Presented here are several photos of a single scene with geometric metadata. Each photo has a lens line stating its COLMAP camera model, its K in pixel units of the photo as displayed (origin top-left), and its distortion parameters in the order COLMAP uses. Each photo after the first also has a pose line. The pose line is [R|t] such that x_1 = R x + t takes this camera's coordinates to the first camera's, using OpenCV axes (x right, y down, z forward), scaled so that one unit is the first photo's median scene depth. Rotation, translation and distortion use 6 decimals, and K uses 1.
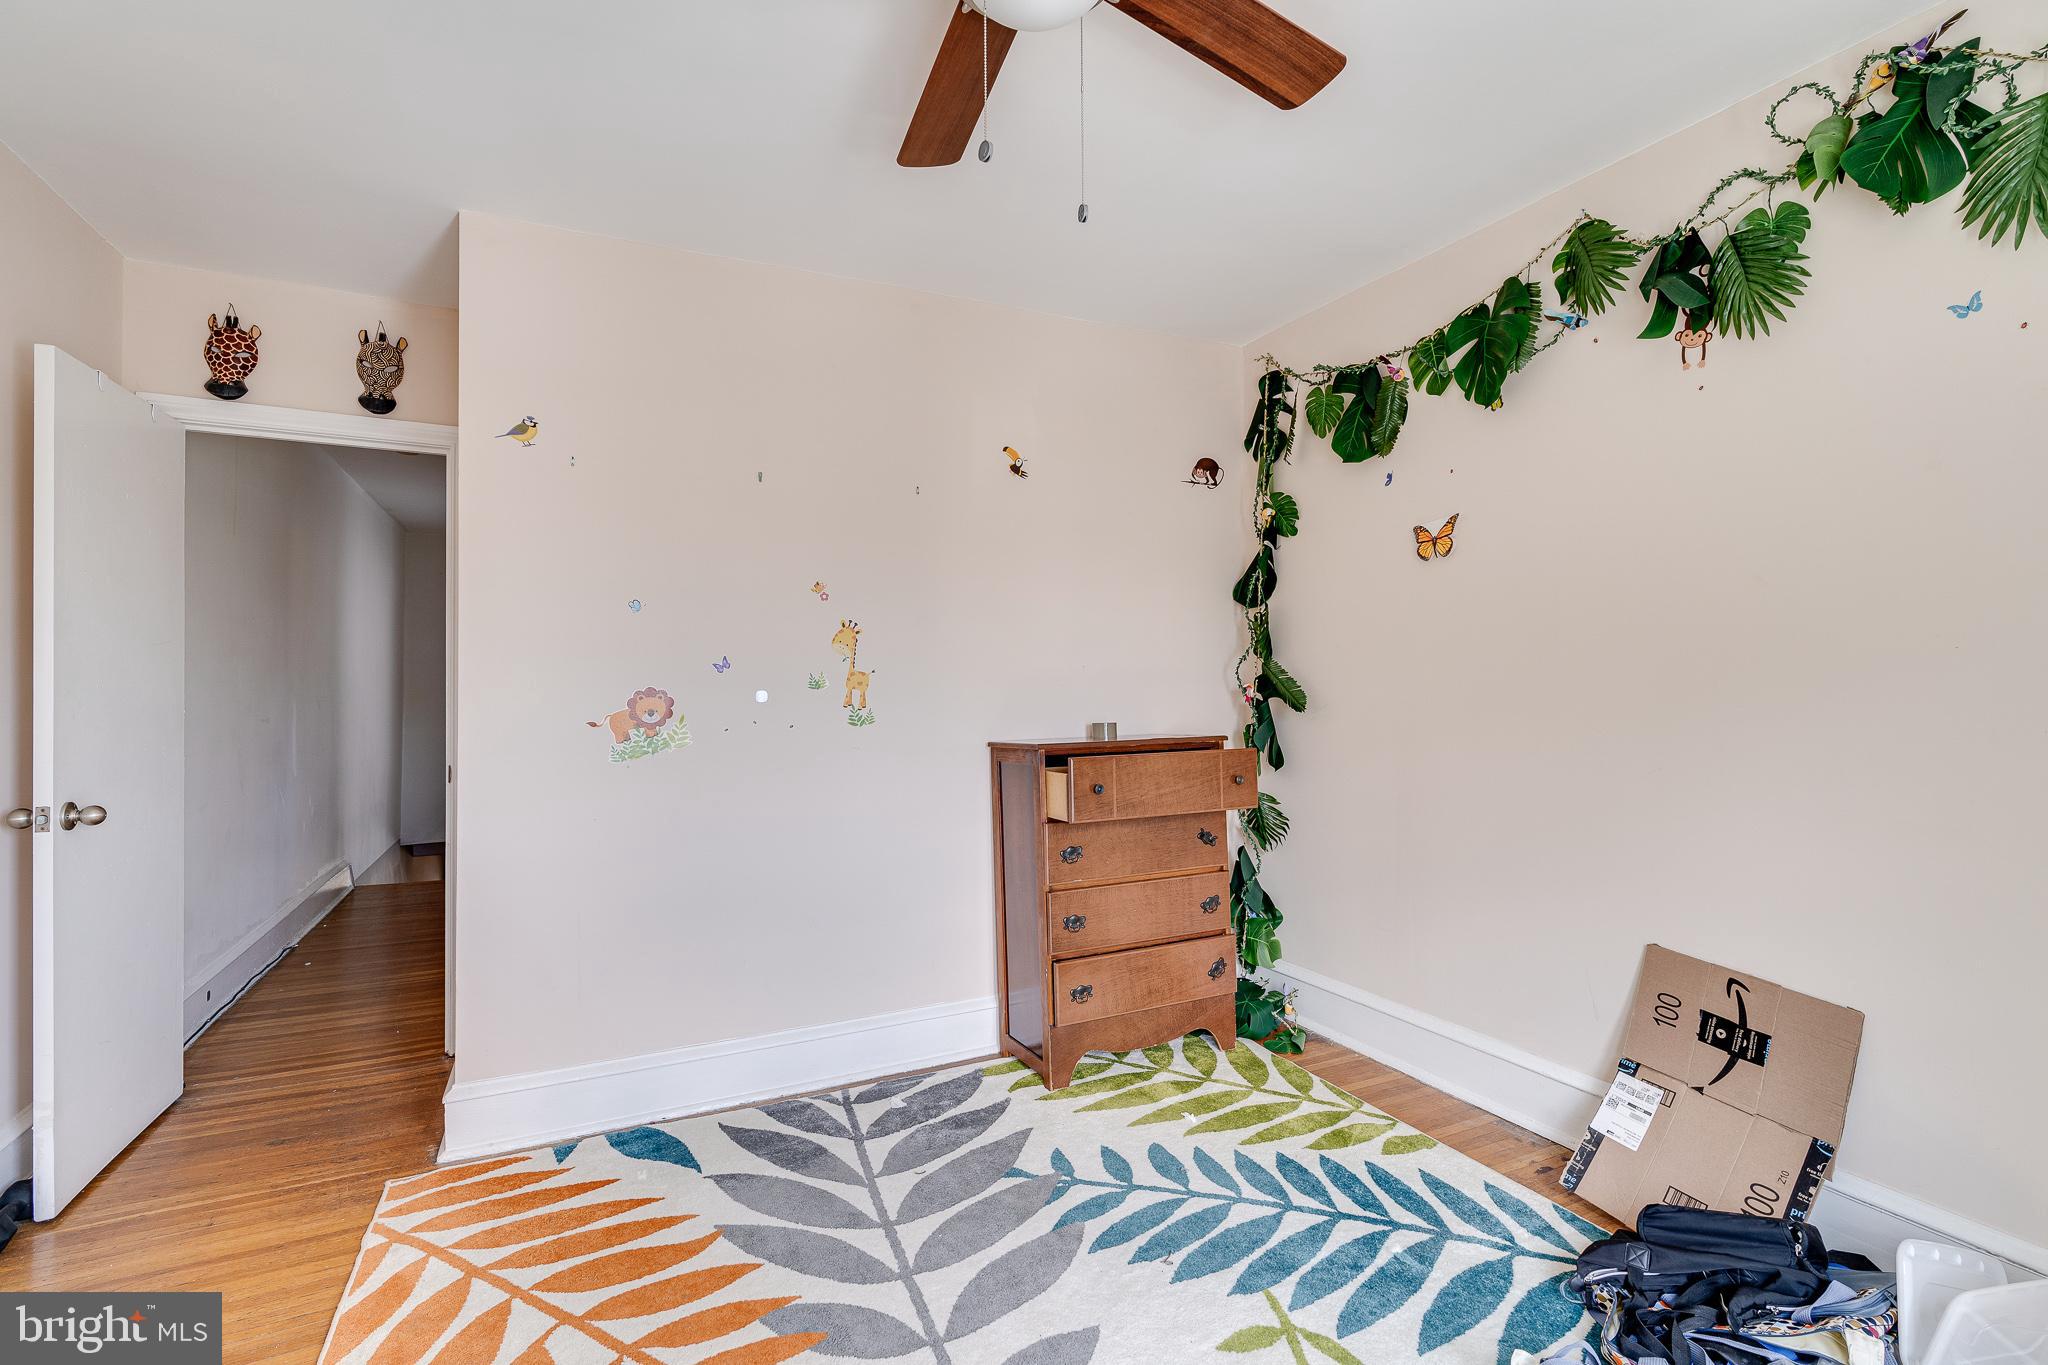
lens RADIAL K [[936.7, 0, 1032.8], [0, 936.7, 665.5], [0, 0, 1]] dist [-0.008005, 0.003230]
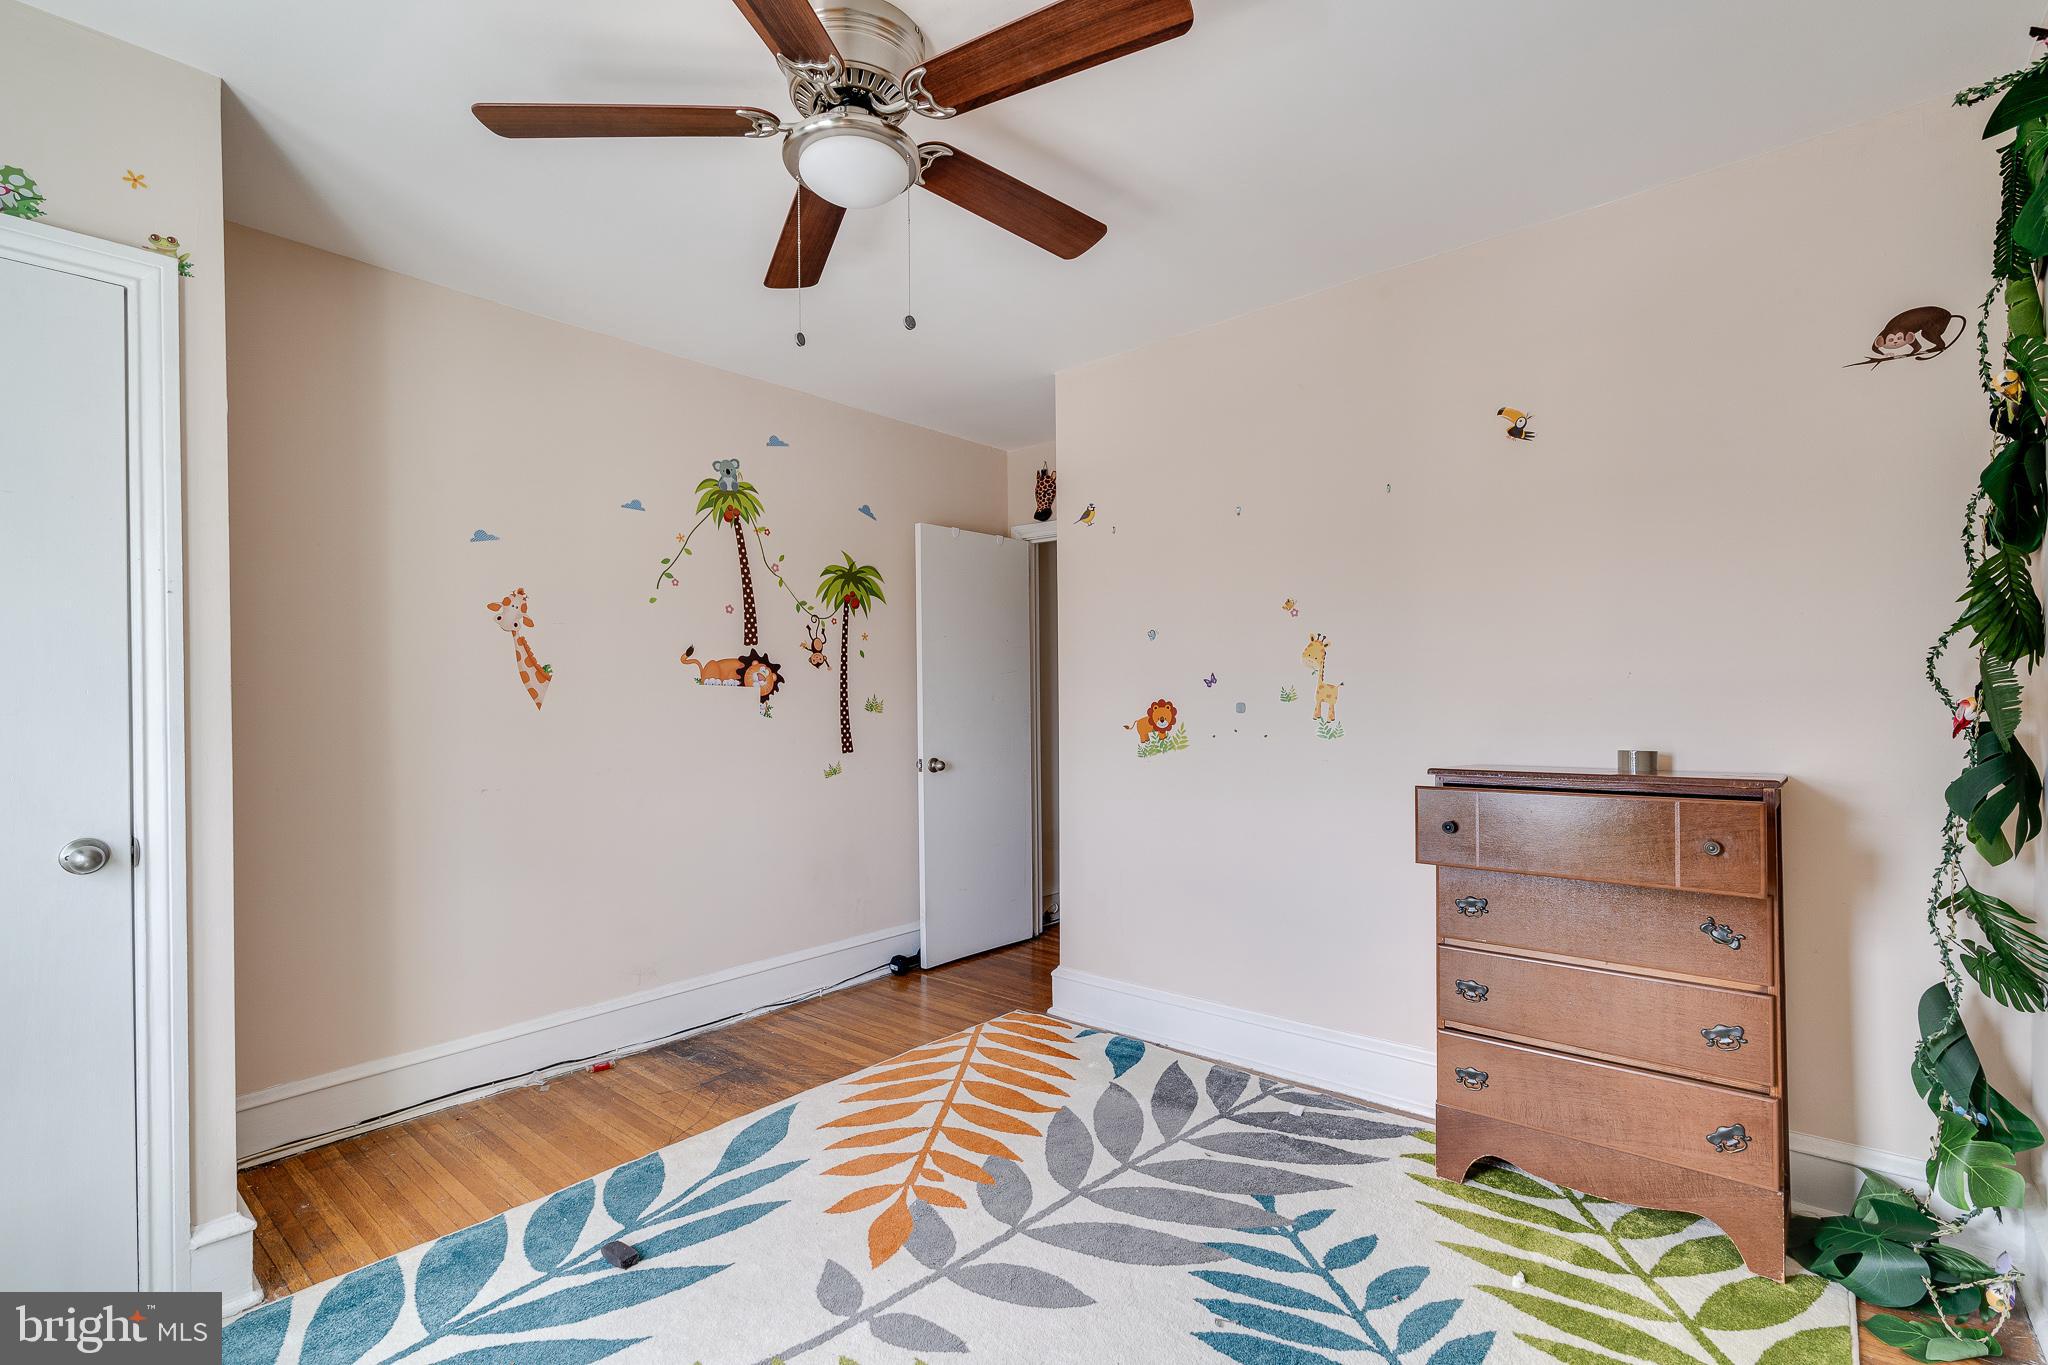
lens RADIAL K [[936.7, 0, 1027.2], [0, 936.7, 694.5], [0, 0, 1]] dist [-0.008005, 0.003230]
pose [[0.393220, 0.000592, -0.919444, 0.751187], [0.022026, 0.999707, 0.010064, 0.000247], [0.919181, -0.024209, 0.393091, 0.385760]]
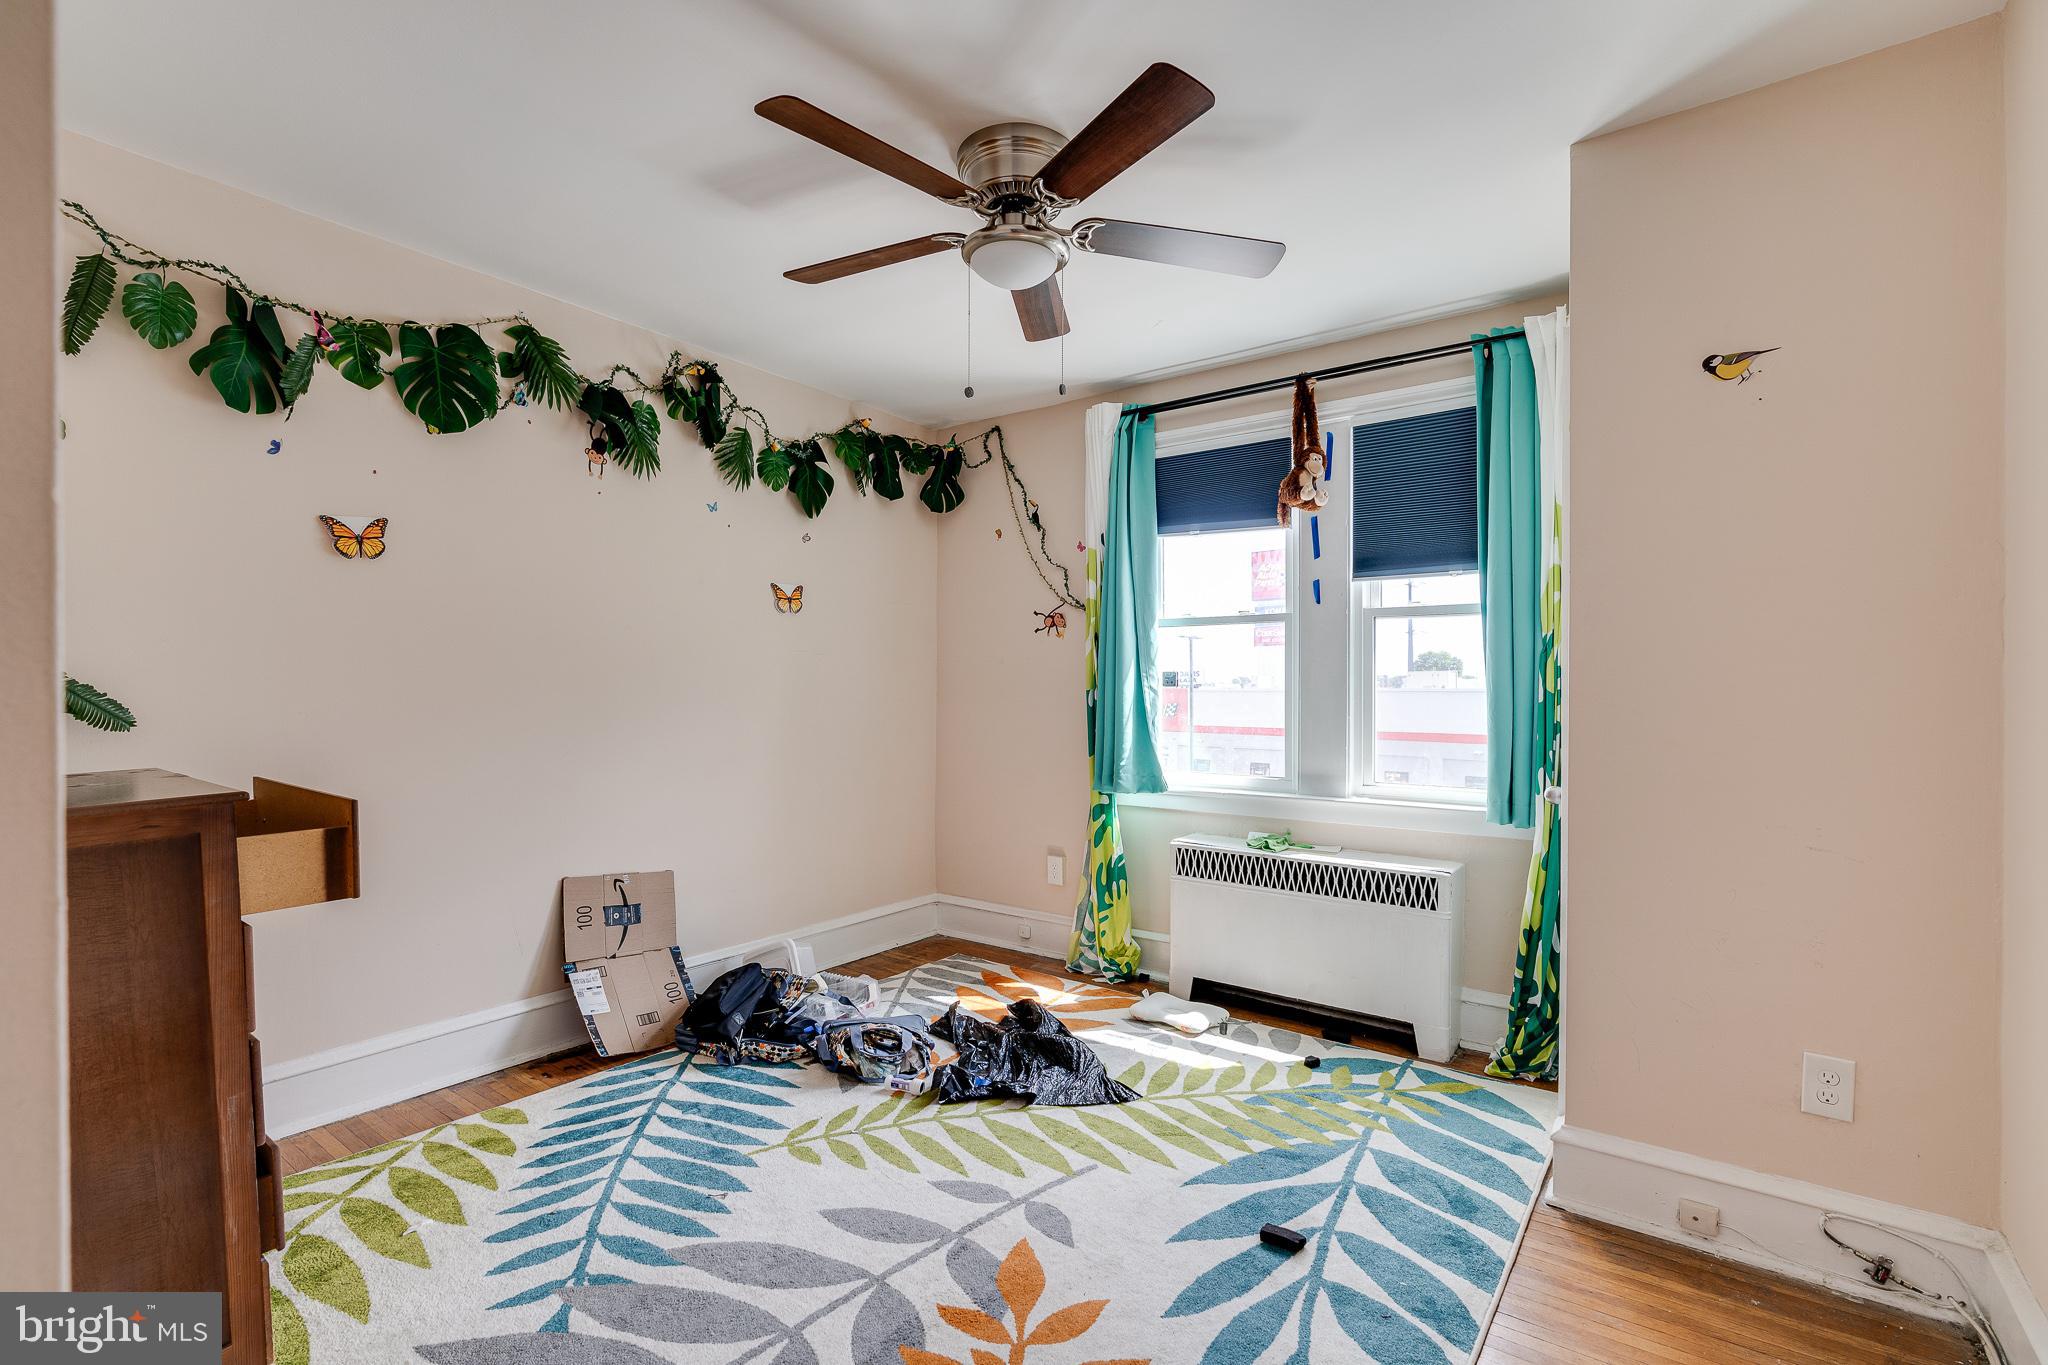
lens RADIAL K [[936.7, 0, 1012.8], [0, 936.7, 695.7], [0, 0, 1]] dist [-0.008005, 0.003230]
pose [[-0.444061, -0.000546, 0.895996, -0.840072], [-0.014457, 0.999874, -0.006555, 0.025350], [-0.895880, -0.015864, -0.444013, 0.975735]]
